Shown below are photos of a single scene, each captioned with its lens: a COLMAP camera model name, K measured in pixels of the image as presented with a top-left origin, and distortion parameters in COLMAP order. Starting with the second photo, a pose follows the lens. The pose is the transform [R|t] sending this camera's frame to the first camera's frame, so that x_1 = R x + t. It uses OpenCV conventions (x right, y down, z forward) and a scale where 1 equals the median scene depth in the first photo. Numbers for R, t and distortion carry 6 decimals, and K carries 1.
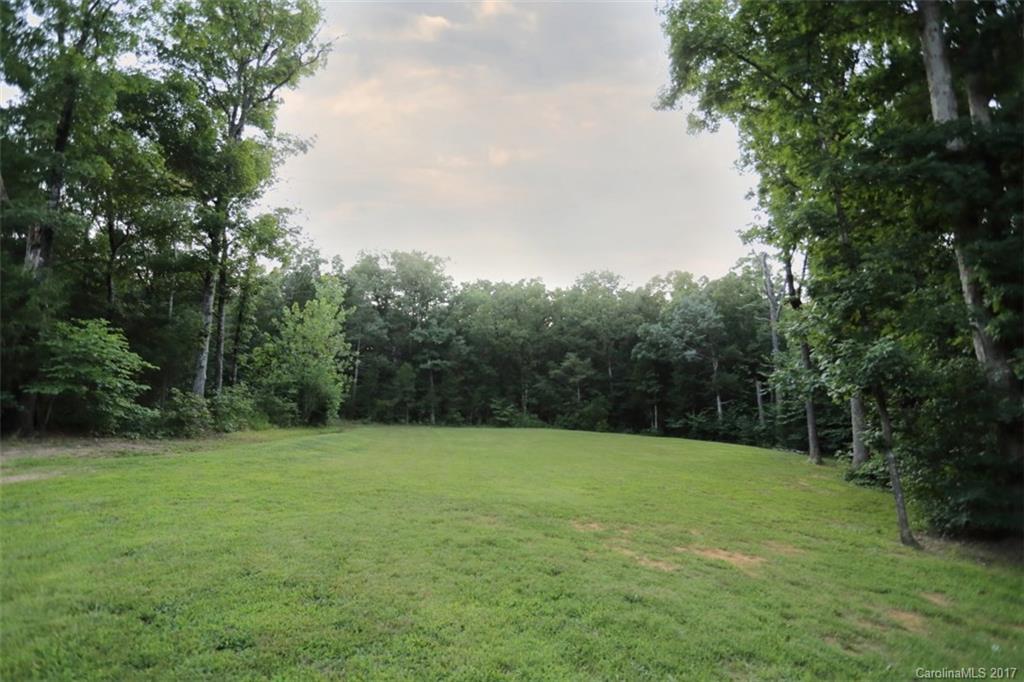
lens RADIAL K [[491.6, 0, 518.2], [0, 491.6, 347.2], [0, 0, 1]] dist [-0.032089, 0.005378]
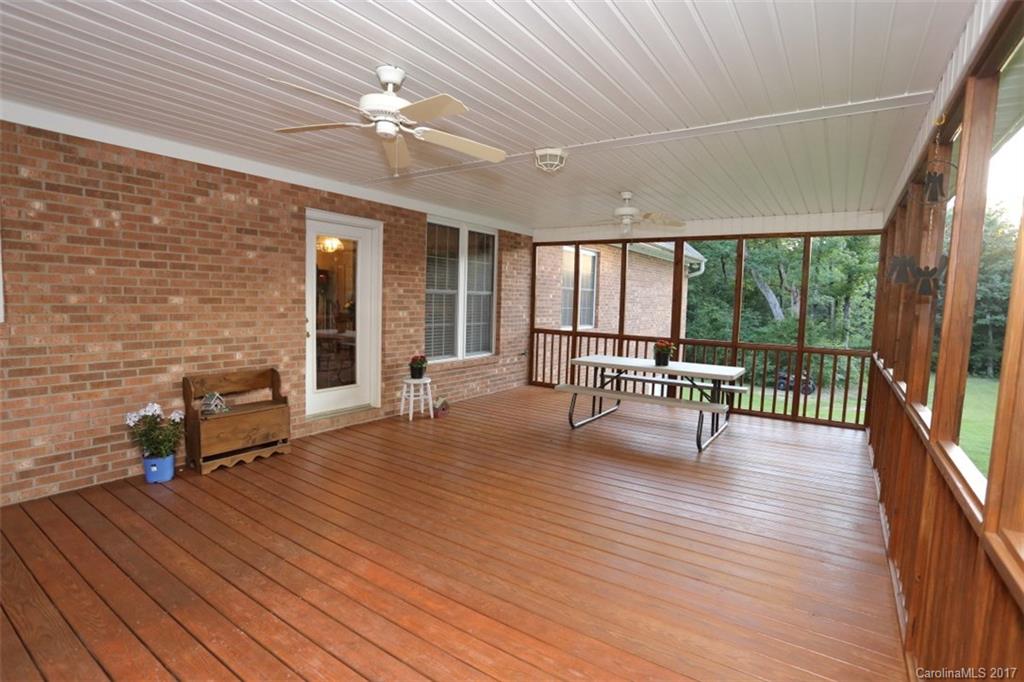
lens RADIAL K [[491.6, 0, 513.2], [0, 491.6, 341.9], [0, 0, 1]] dist [-0.032089, 0.005378]
pose [[0.606503, 0.057737, -0.792982, 0.014047], [0.064224, 0.990543, 0.121243, -0.101725], [0.792483, -0.124462, 0.597059, -0.391607]]
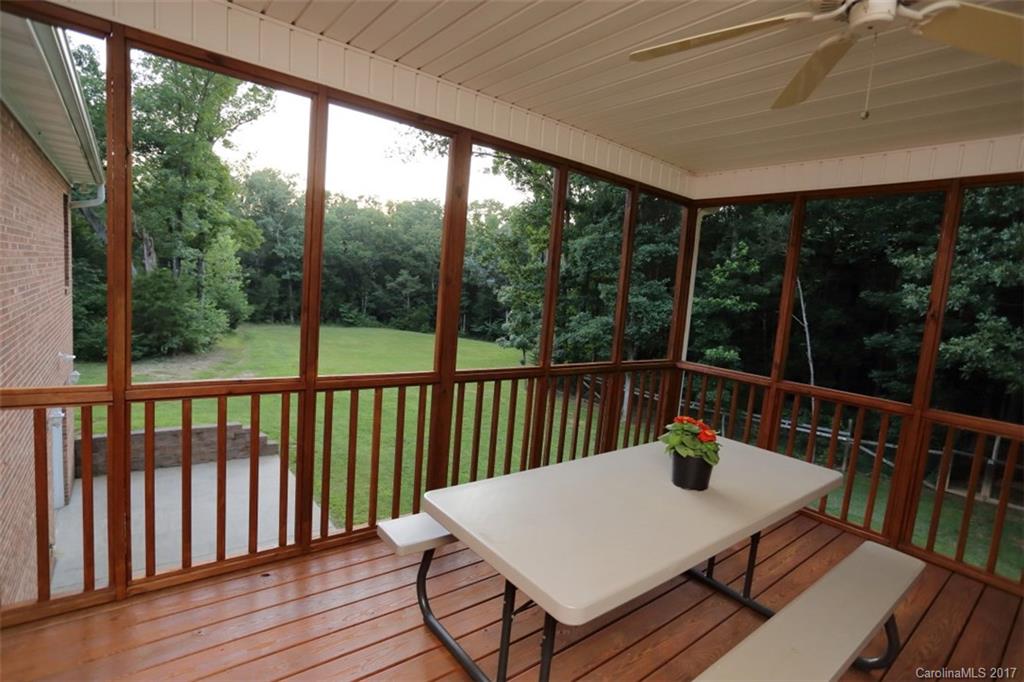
lens RADIAL K [[491.6, 0, 513.6], [0, 491.6, 340.9], [0, 0, 1]] dist [-0.032089, 0.005378]
pose [[0.933204, 0.018926, 0.358847, -0.088317], [-0.097314, 0.974607, 0.201669, -0.101949], [-0.345918, -0.223119, 0.911350, -0.332126]]
